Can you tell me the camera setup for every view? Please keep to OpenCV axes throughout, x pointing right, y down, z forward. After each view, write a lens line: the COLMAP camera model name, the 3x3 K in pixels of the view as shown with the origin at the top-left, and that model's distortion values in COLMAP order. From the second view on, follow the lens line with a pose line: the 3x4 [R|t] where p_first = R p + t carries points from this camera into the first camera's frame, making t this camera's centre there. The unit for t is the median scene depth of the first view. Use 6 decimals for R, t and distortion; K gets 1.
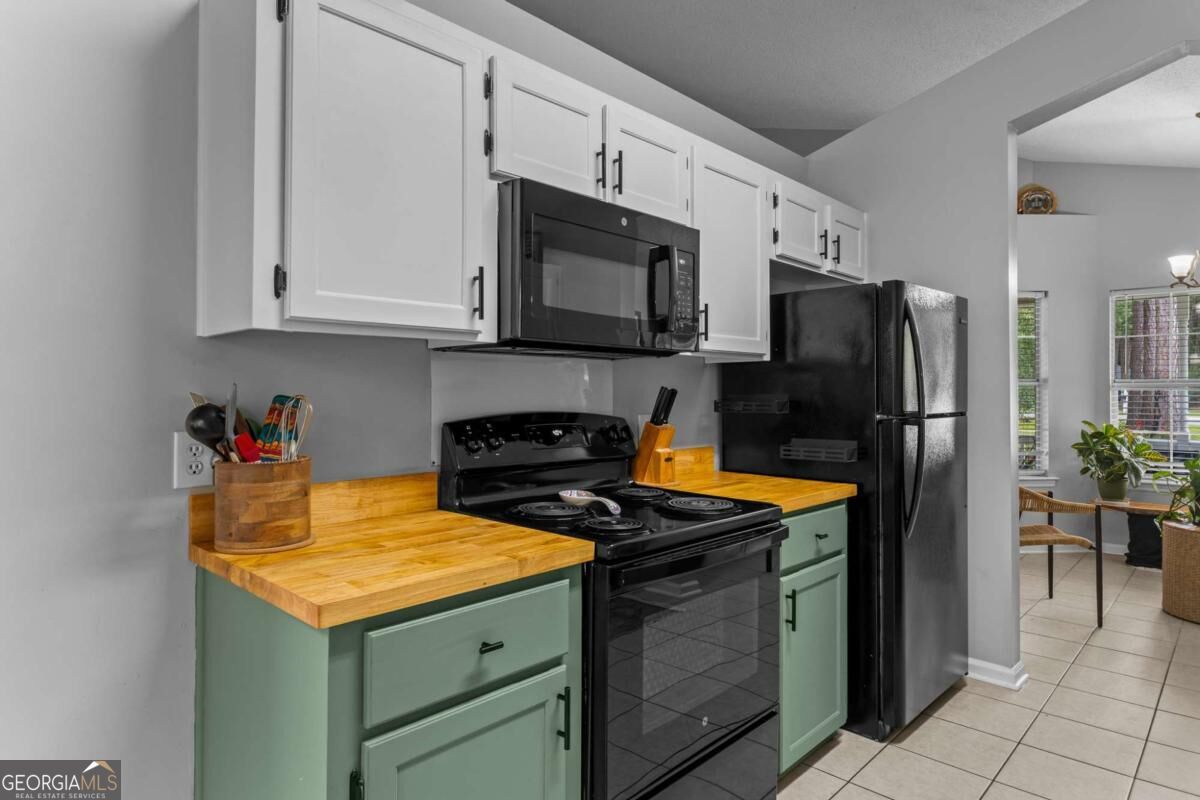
lens RADIAL K [[684.3, 0, 598.2], [0, 684.3, 386.8], [0, 0, 1]] dist [-0.002555, -0.000402]
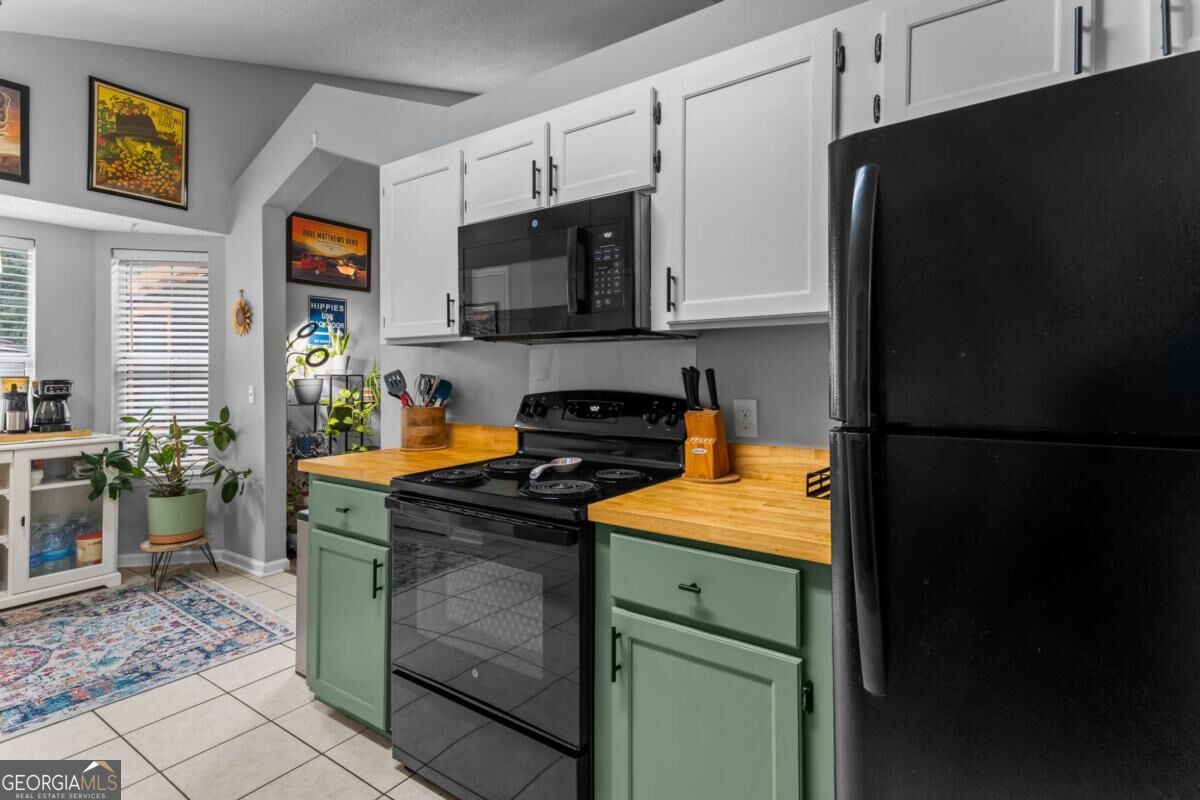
lens RADIAL K [[607.1, 0, 599.4], [0, 607.1, 367.8], [0, 0, 1]] dist [0.029304, -0.000379]
pose [[0.149973, -0.012462, -0.988612, 1.002925], [0.008461, 0.999900, -0.011321, 0.011237], [0.988654, -0.006667, 0.150064, 0.910153]]
